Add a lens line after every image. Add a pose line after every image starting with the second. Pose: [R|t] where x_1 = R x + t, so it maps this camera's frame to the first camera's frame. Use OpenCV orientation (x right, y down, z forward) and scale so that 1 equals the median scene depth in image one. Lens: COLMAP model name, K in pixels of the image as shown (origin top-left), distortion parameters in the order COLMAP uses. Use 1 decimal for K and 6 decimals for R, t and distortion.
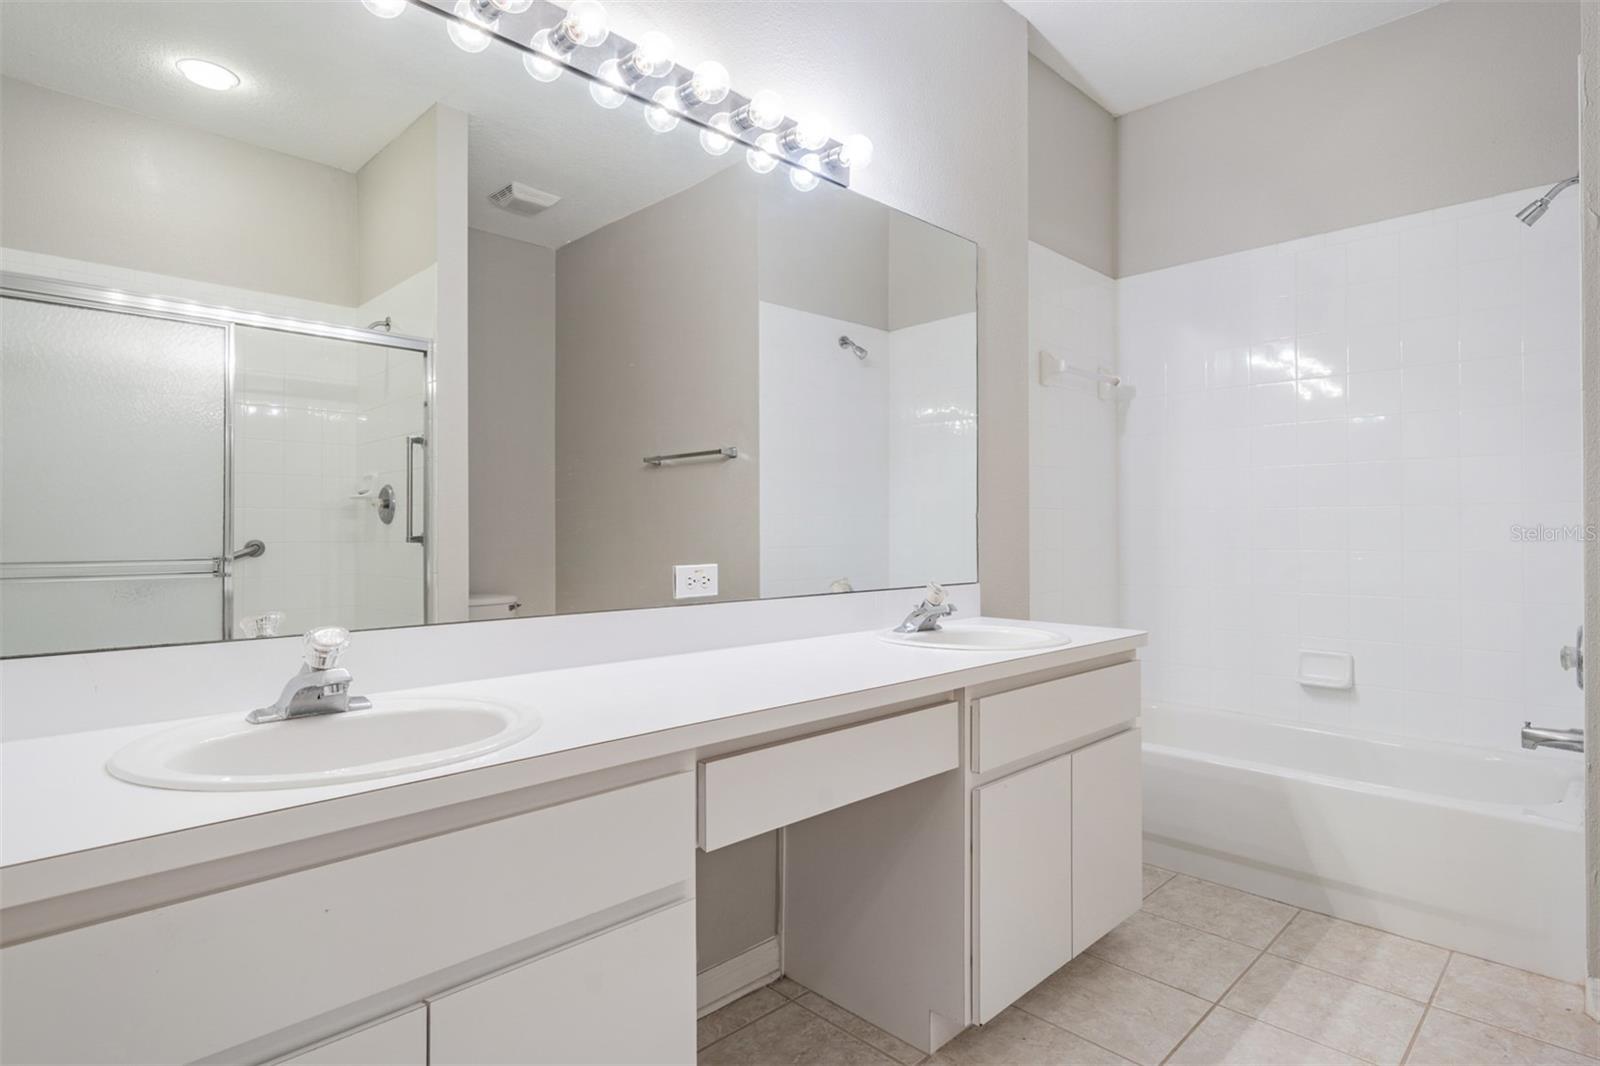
lens RADIAL K [[833.9, 0, 798.9], [0, 833.9, 528.3], [0, 0, 1]] dist [-0.000107, -0.002386]
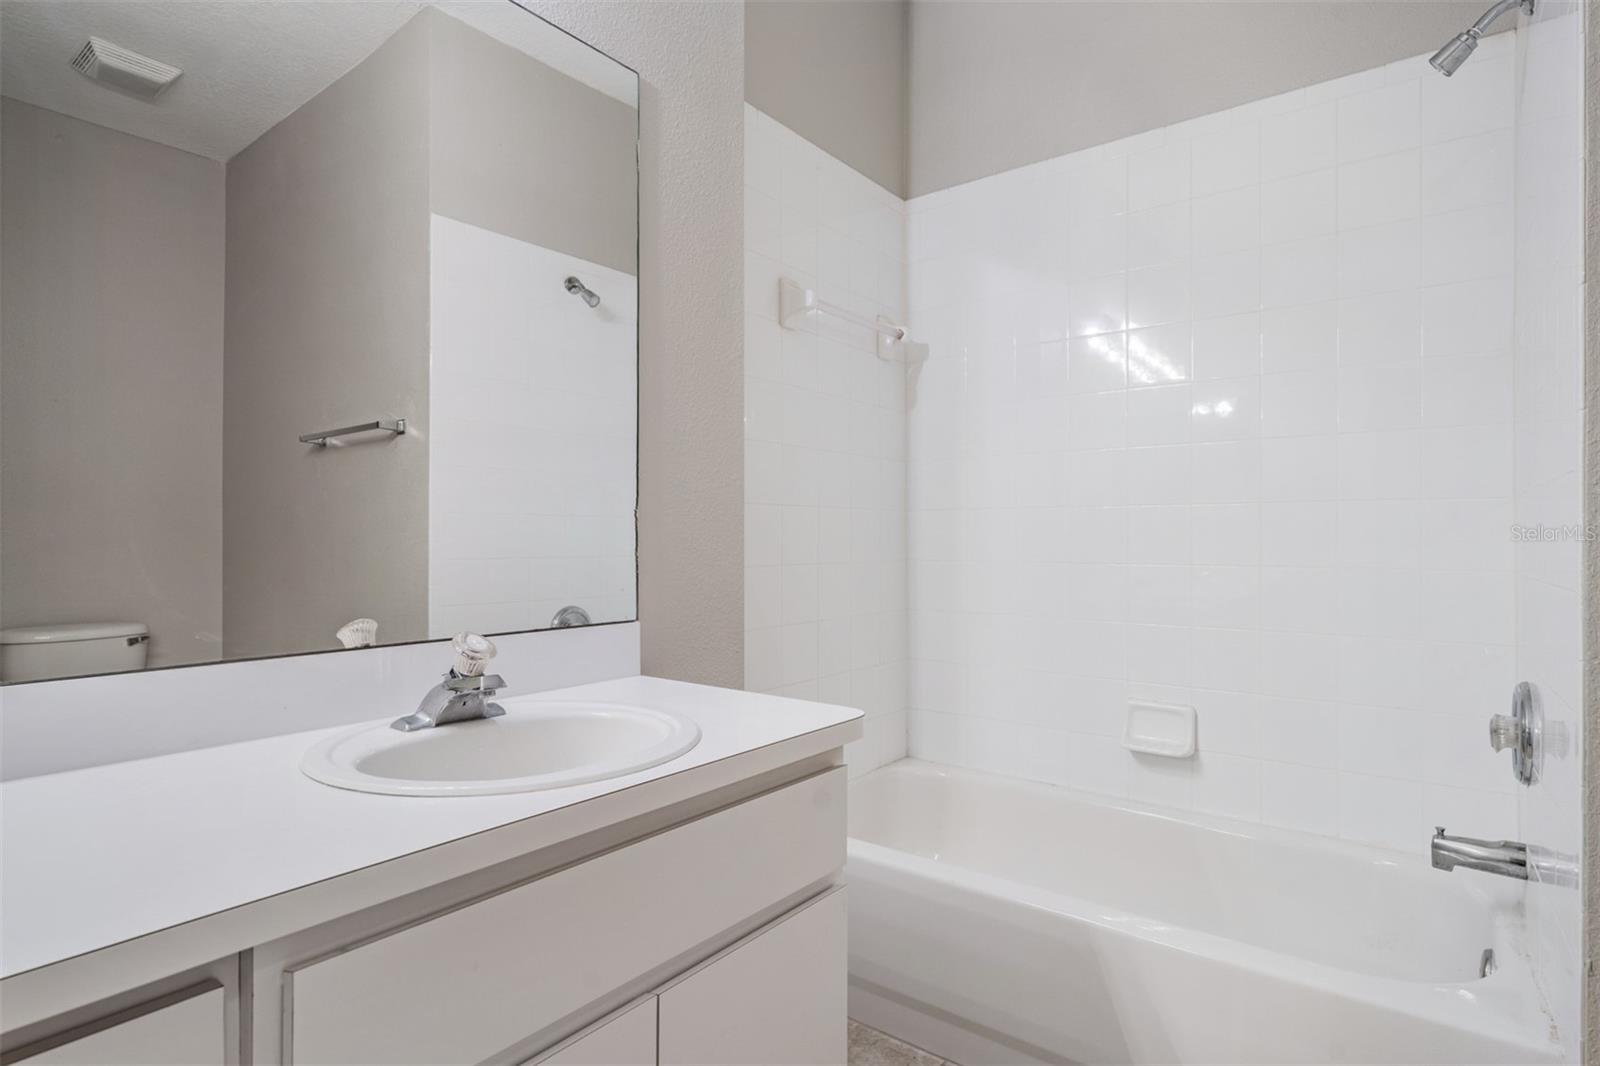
lens RADIAL K [[833.9, 0, 798.5], [0, 833.9, 536.8], [0, 0, 1]] dist [-0.000107, -0.002386]
pose [[0.990160, 0.002419, 0.139921, 0.200281], [-0.002948, 0.999989, 0.003573, 0.000288], [-0.139911, -0.003950, 0.990156, 0.301416]]
